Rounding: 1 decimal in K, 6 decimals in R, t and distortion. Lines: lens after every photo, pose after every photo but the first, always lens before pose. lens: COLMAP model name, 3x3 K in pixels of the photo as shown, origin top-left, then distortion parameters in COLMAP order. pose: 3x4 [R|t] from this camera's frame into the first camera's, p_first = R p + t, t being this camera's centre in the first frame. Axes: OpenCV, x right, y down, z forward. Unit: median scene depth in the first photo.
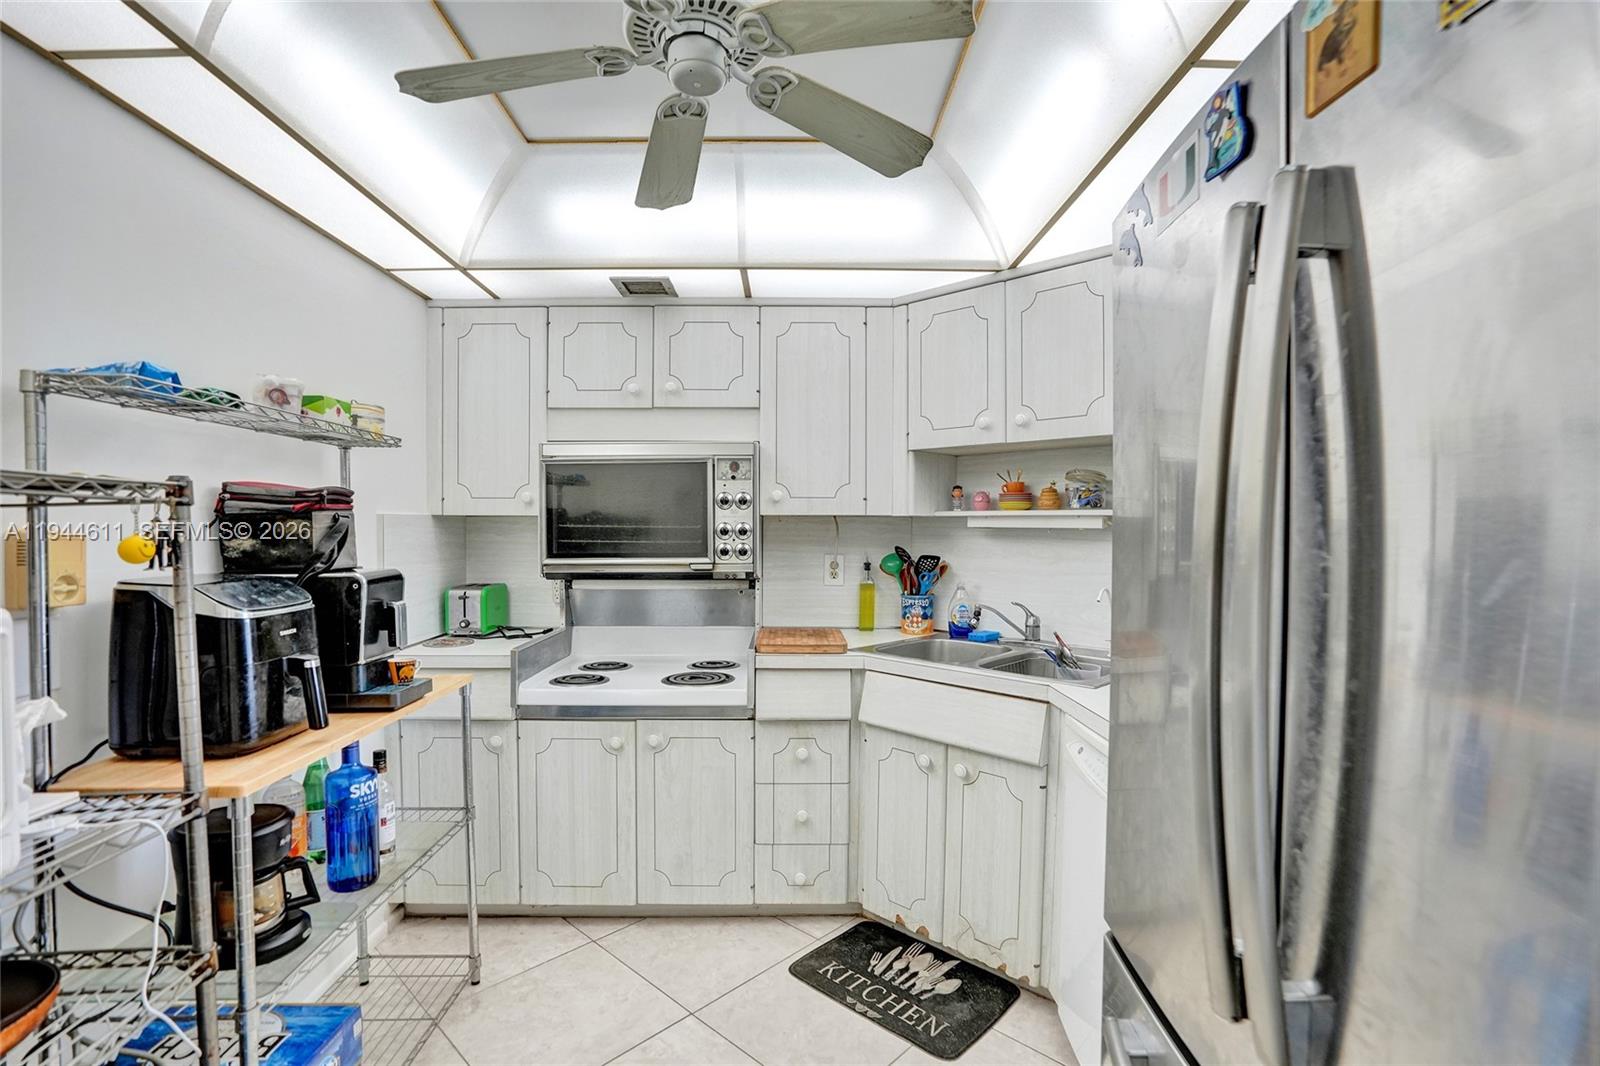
lens RADIAL K [[744.4, 0, 800.0], [0, 744.4, 533.0], [0, 0, 1]] dist [-0.074413, 0.032243]
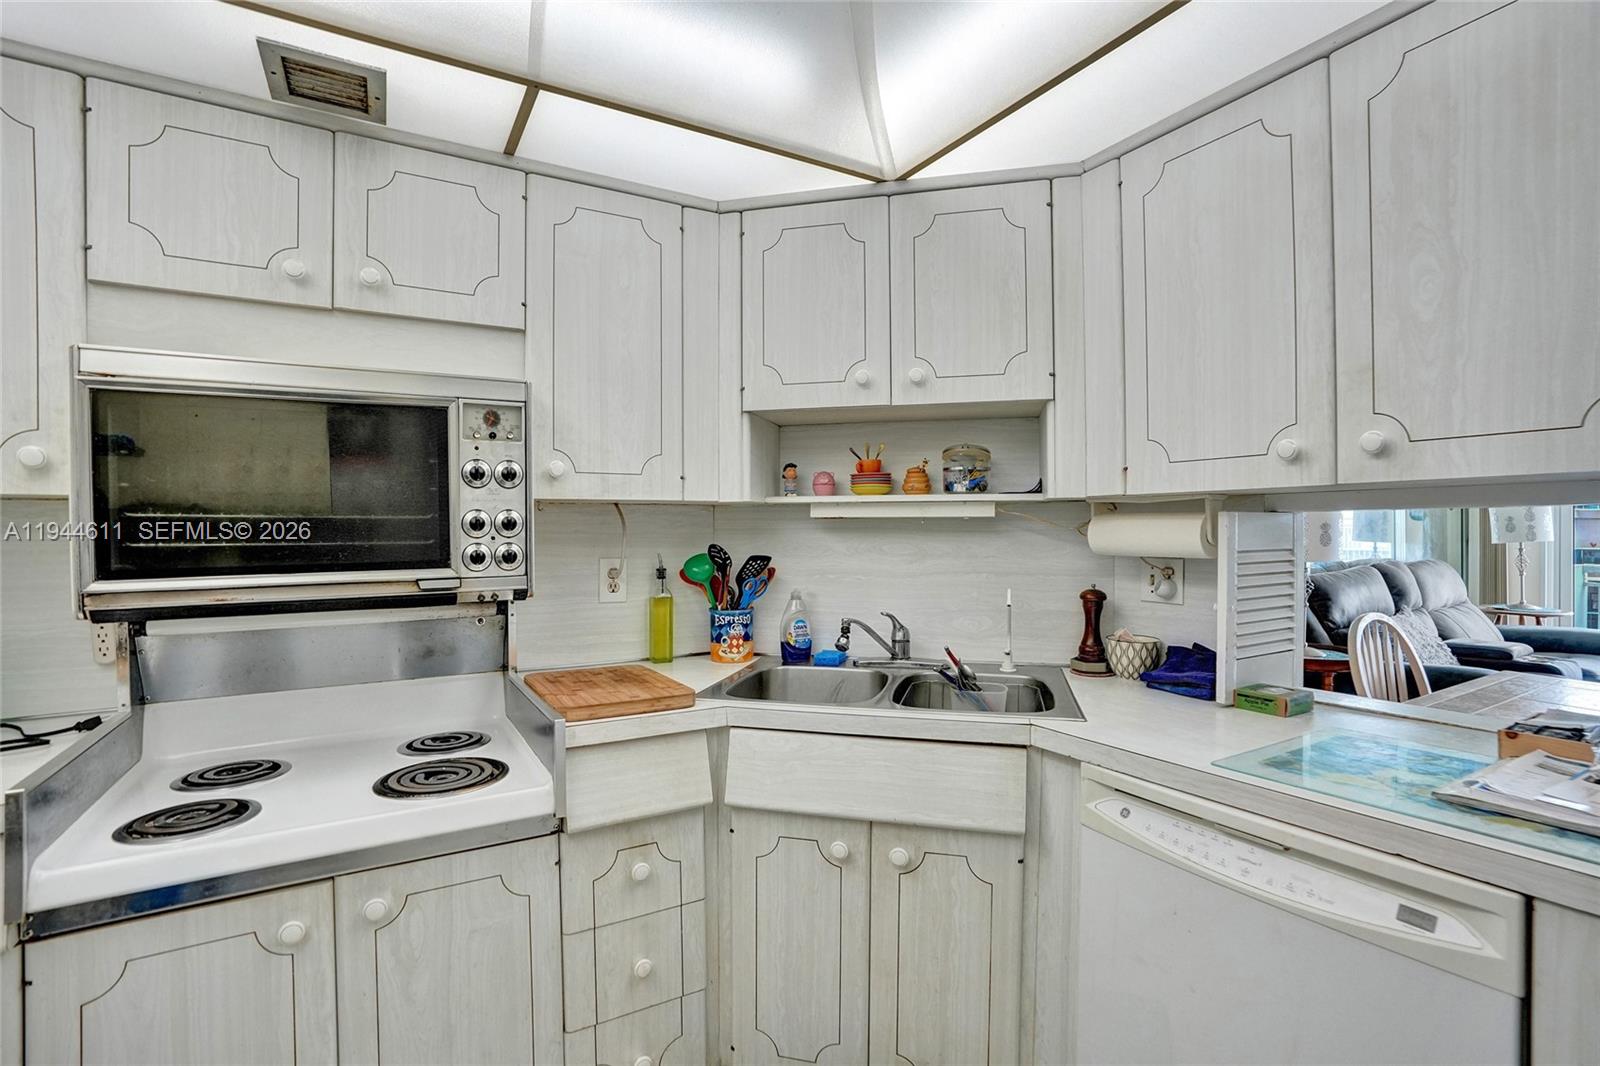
lens RADIAL K [[744.4, 0, 800.0], [0, 744.4, 533.0], [0, 0, 1]] dist [-0.074413, 0.032243]
pose [[0.865630, -0.010674, 0.500571, -0.173158], [0.012308, 0.999924, 0.000039, 0.008160], [-0.500534, 0.006127, 0.865695, 0.351030]]
